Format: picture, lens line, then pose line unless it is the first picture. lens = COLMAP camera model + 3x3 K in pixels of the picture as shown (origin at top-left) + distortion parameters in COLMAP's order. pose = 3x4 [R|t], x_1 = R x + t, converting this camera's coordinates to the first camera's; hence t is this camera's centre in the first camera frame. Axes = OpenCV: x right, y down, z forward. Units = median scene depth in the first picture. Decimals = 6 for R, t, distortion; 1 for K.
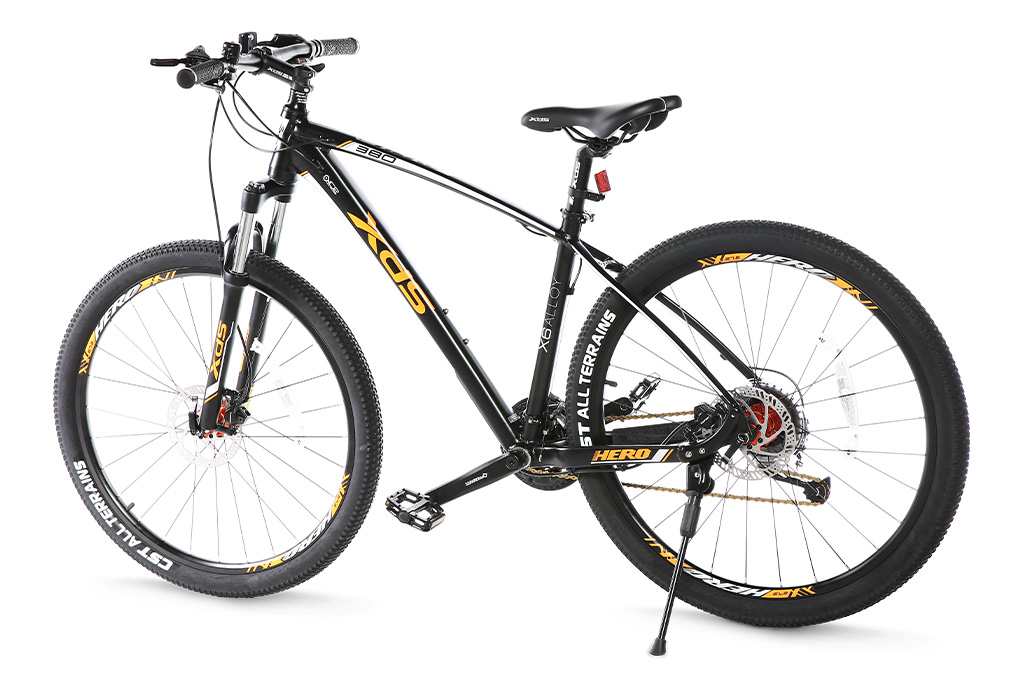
lens RADIAL K [[2073.3, 0, 506.8], [0, 2073.3, 355.2], [0, 0, 1]] dist [0.122281, -0.005561]
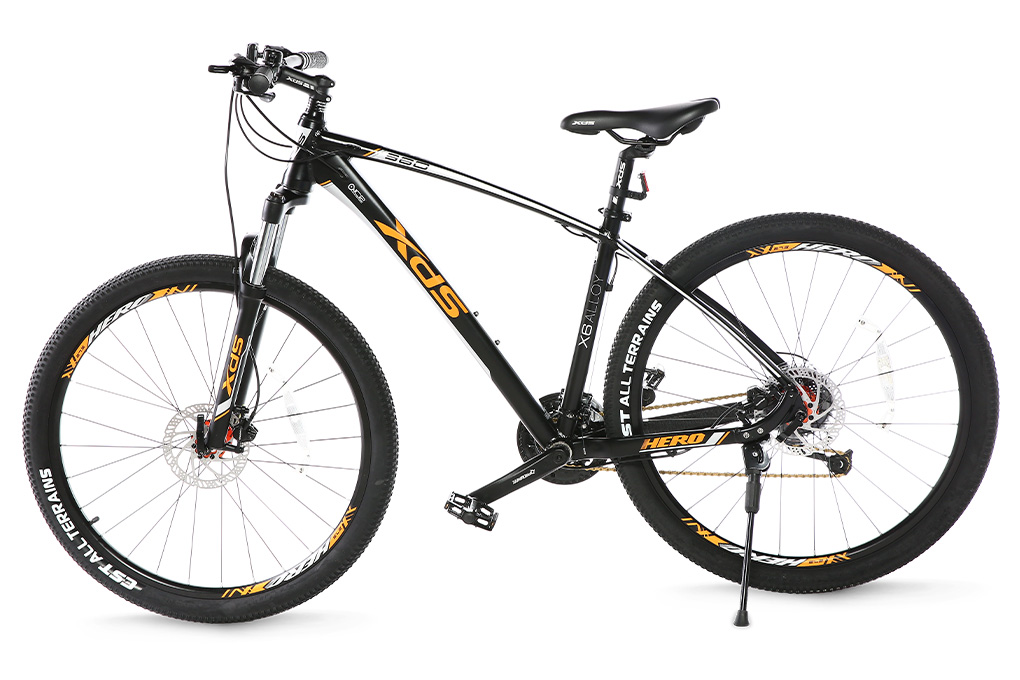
lens RADIAL K [[2073.3, 0, 506.8], [0, 2073.3, 355.2], [0, 0, 1]] dist [0.122281, -0.005561]
pose [[0.948863, -0.051036, 0.311535, -0.342852], [0.057003, 0.998323, -0.010074, 0.010336], [-0.310499, 0.027317, 0.950181, 0.030398]]
